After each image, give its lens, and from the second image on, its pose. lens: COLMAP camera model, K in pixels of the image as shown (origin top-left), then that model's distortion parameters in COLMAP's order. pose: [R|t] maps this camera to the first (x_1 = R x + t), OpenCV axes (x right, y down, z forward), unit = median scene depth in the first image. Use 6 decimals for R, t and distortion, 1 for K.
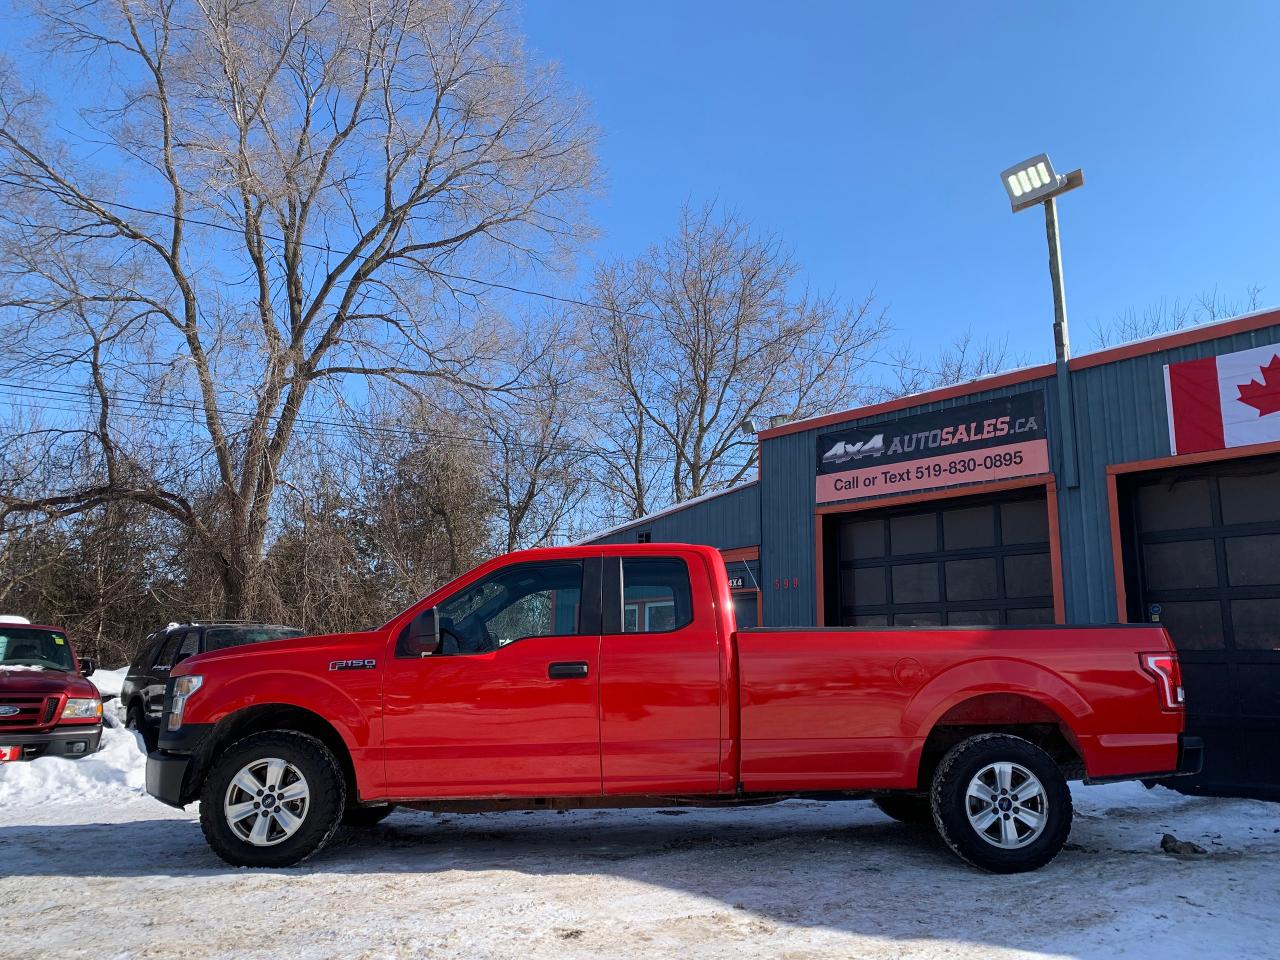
lens RADIAL K [[1011.1, 0, 650.0], [0, 1011.1, 478.9], [0, 0, 1]] dist [0.043000, -0.038140]
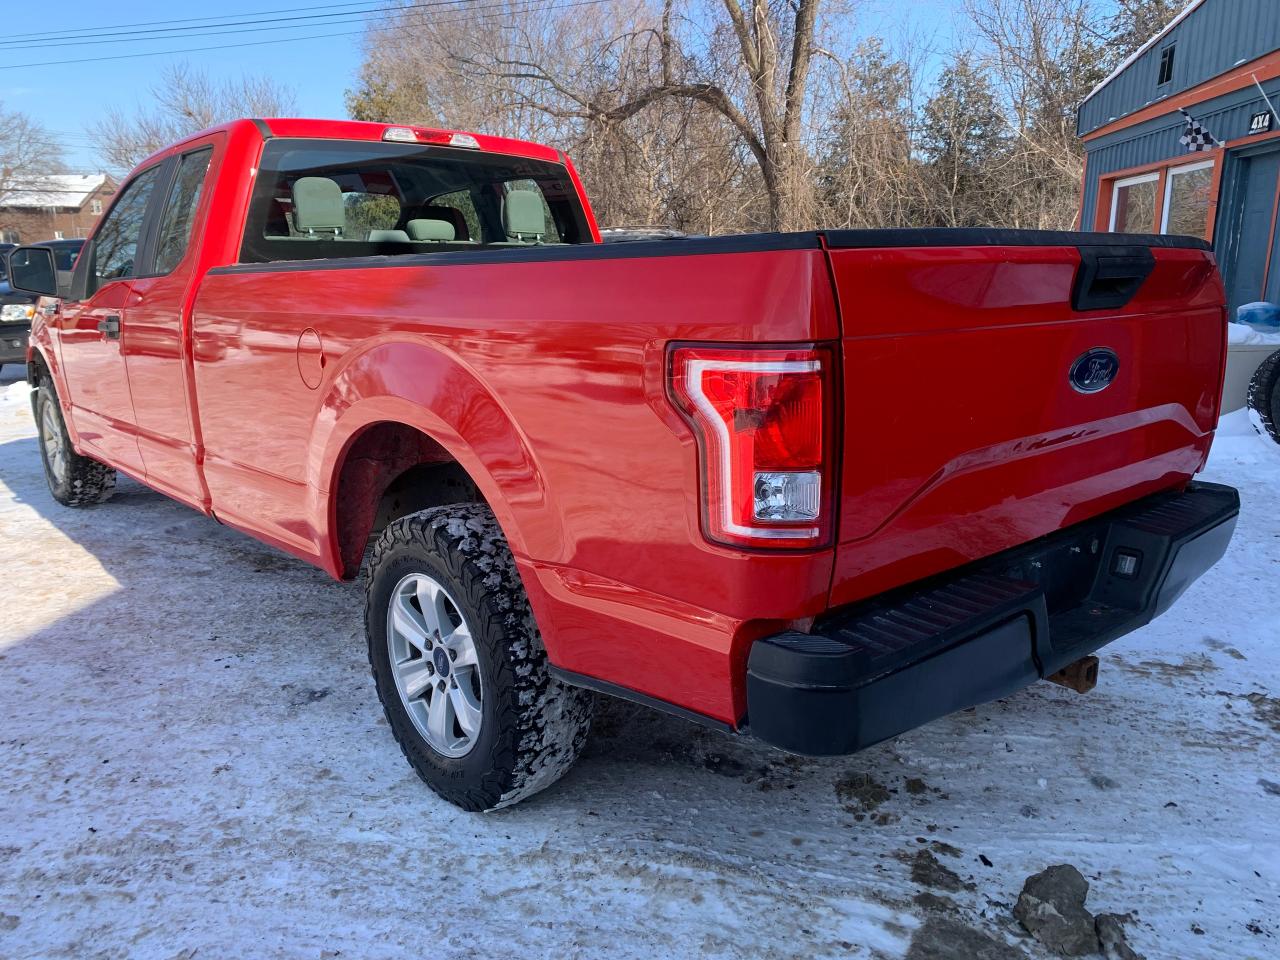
lens RADIAL K [[985.8, 0, 635.0], [0, 985.8, 476.4], [0, 0, 1]] dist [0.003218, 0.005962]
pose [[0.642575, 0.160591, -0.749204, 0.387928], [0.152863, 0.931265, 0.330723, 0.062417], [0.750820, -0.327040, 0.573860, 0.458781]]
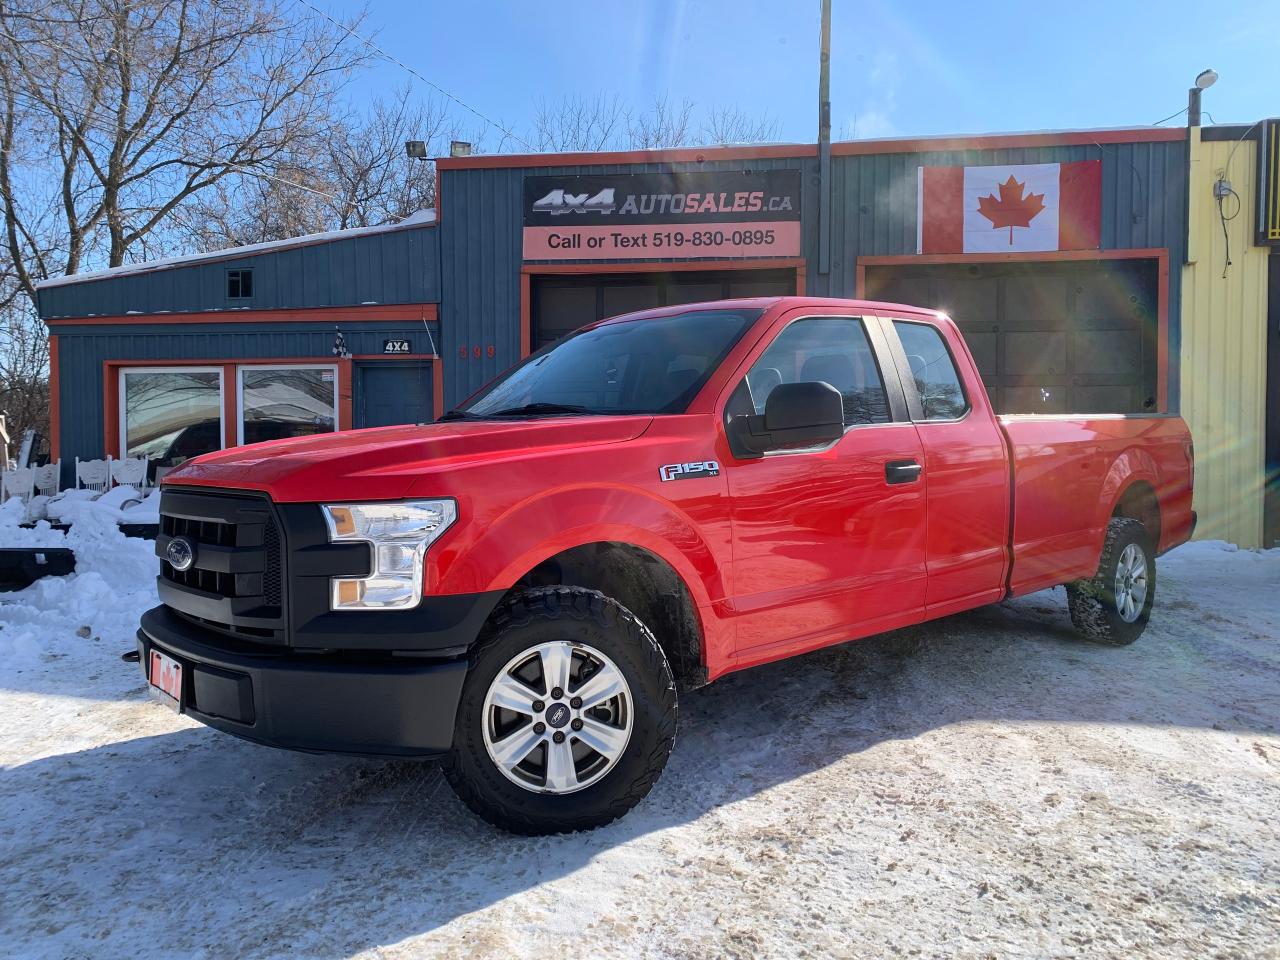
lens RADIAL K [[1009.6, 0, 636.7], [0, 1009.6, 467.0], [0, 0, 1]] dist [0.037802, -0.031850]
pose [[0.752976, -0.021582, 0.657694, -0.372676], [-0.118860, 0.978562, 0.168191, 0.046086], [-0.647225, -0.204817, 0.734268, 0.317256]]
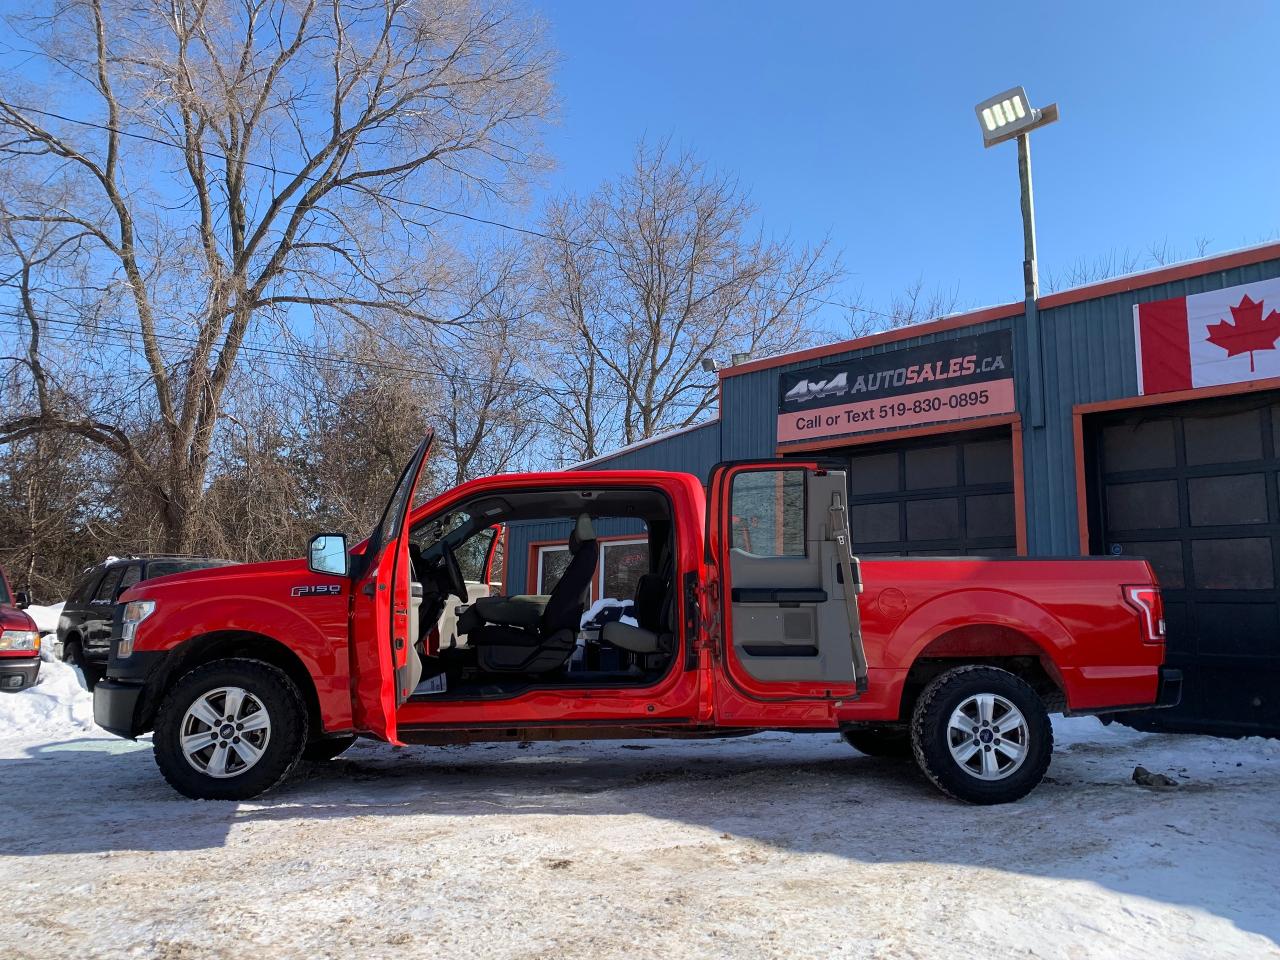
lens RADIAL K [[1009.6, 0, 636.7], [0, 1009.6, 467.0], [0, 0, 1]] dist [0.037802, -0.031850]
pose [[0.998840, 0.013394, 0.046252, -0.021038], [-0.015162, 0.999159, 0.038088, 0.014617], [-0.045703, -0.038746, 0.998203, 0.023803]]
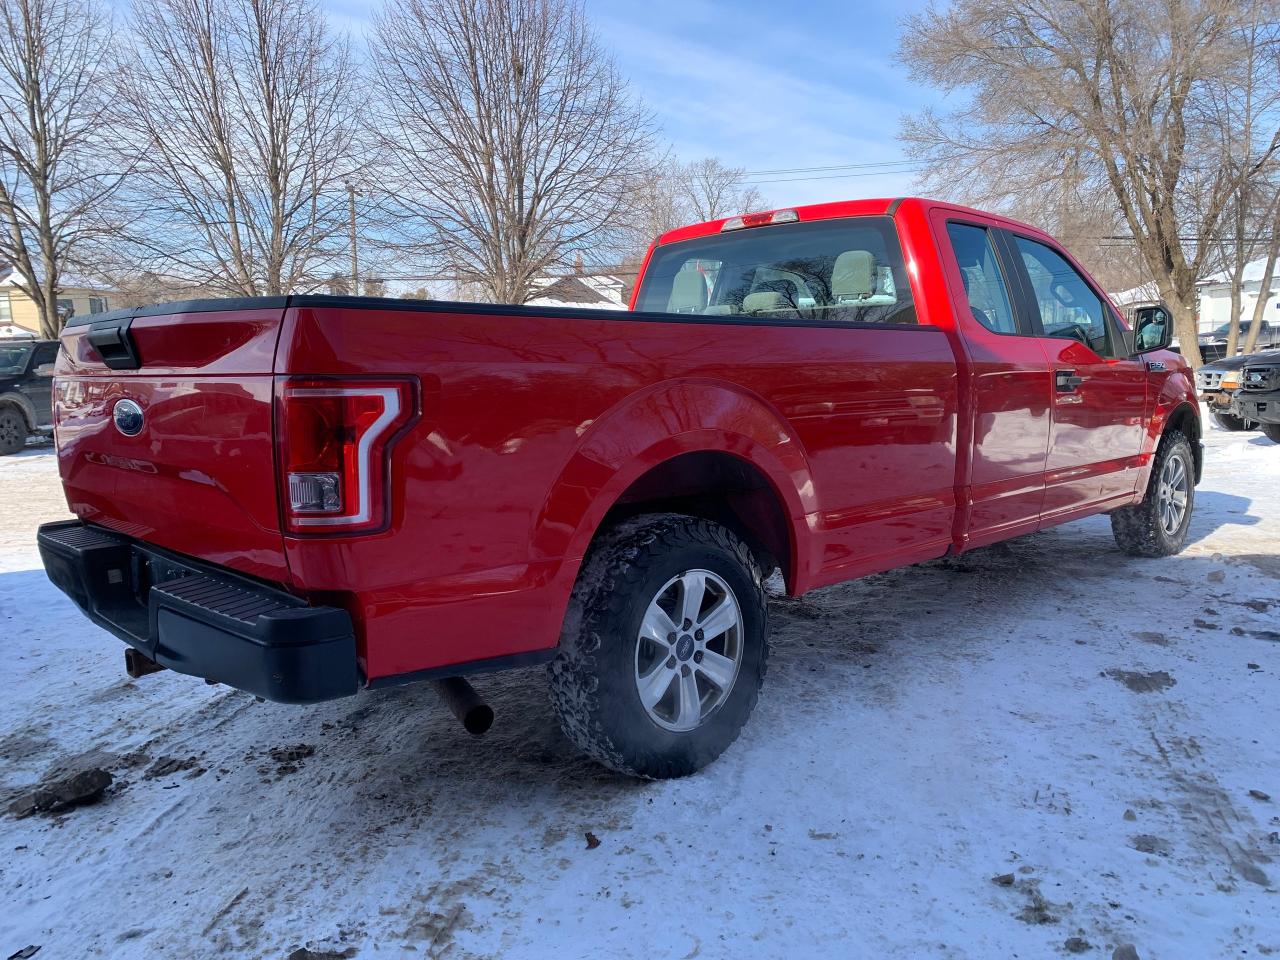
lens RADIAL K [[985.8, 0, 635.0], [0, 985.8, 476.4], [0, 0, 1]] dist [0.003218, 0.005962]
pose [[-0.743193, 0.099256, -0.661674, 0.368214], [0.157305, 0.987136, -0.028607, 0.164986], [0.650322, -0.125345, -0.749246, 0.918256]]
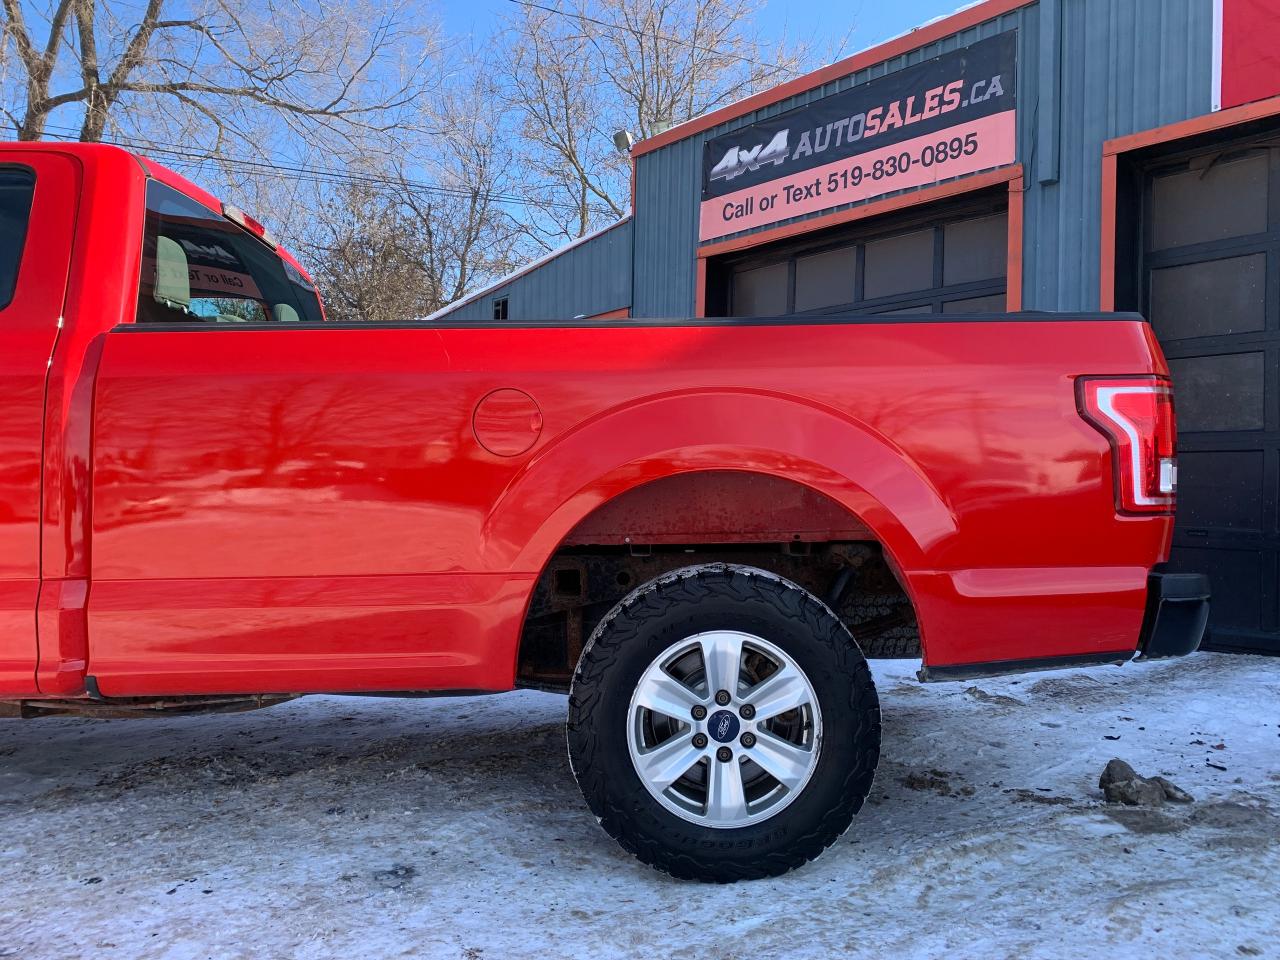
lens RADIAL K [[977.2, 0, 661.7], [0, 977.2, 494.4], [0, 0, 1]] dist [-0.031247, 0.066014]
pose [[0.999521, 0.006103, -0.030335, 0.182076], [-0.000303, 0.982243, 0.187613, 0.080755], [0.030941, -0.187513, 0.981775, 0.336808]]
